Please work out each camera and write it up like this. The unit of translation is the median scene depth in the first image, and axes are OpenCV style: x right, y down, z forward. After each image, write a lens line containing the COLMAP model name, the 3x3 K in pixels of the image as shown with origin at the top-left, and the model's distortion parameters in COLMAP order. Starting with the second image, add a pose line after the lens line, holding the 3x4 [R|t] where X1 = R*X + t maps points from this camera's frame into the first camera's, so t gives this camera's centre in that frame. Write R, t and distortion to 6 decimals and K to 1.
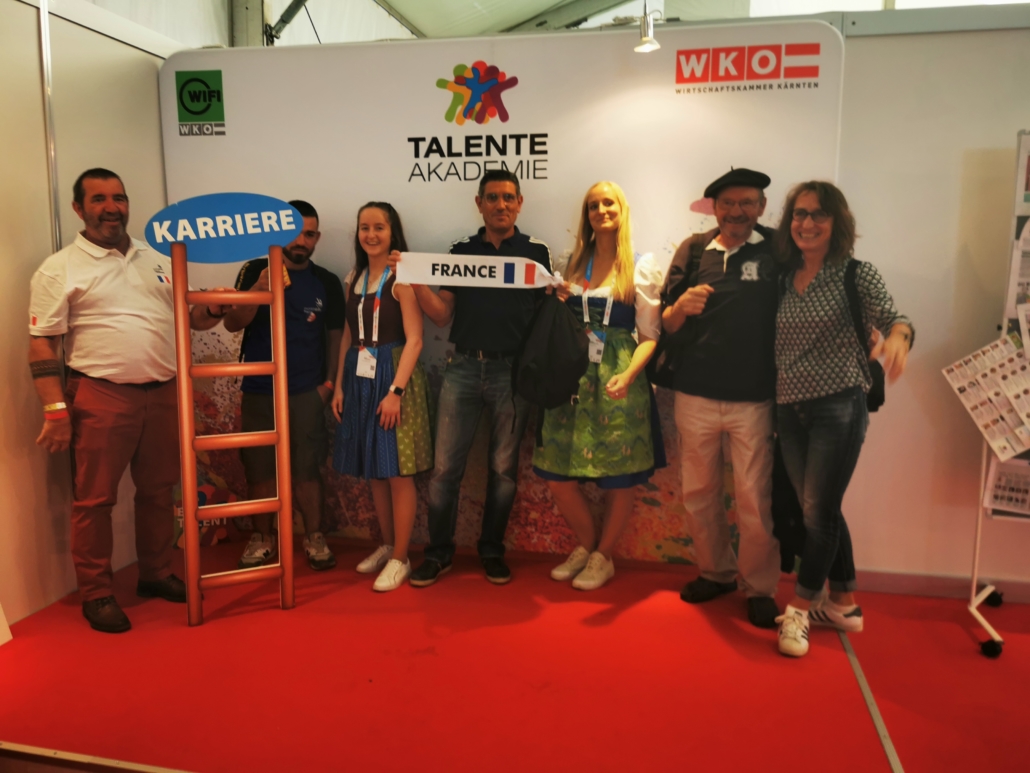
lens RADIAL K [[807.2, 0, 503.0], [0, 807.2, 360.6], [0, 0, 1]] dist [0.079584, -0.105234]
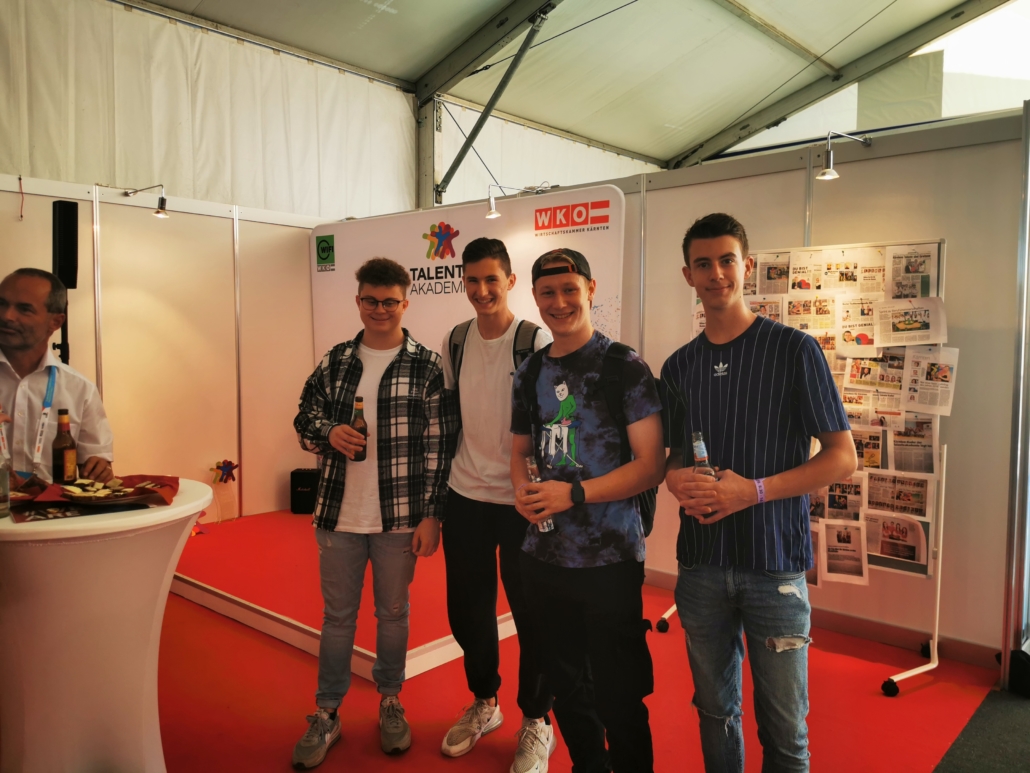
lens RADIAL K [[807.2, 0, 507.3], [0, 807.2, 367.0], [0, 0, 1]] dist [0.079584, -0.105234]
pose [[0.872491, 0.017394, -0.488320, 0.879672], [-0.054926, 0.996524, -0.062640, 0.018132], [0.485533, 0.081475, 0.870413, -0.330062]]
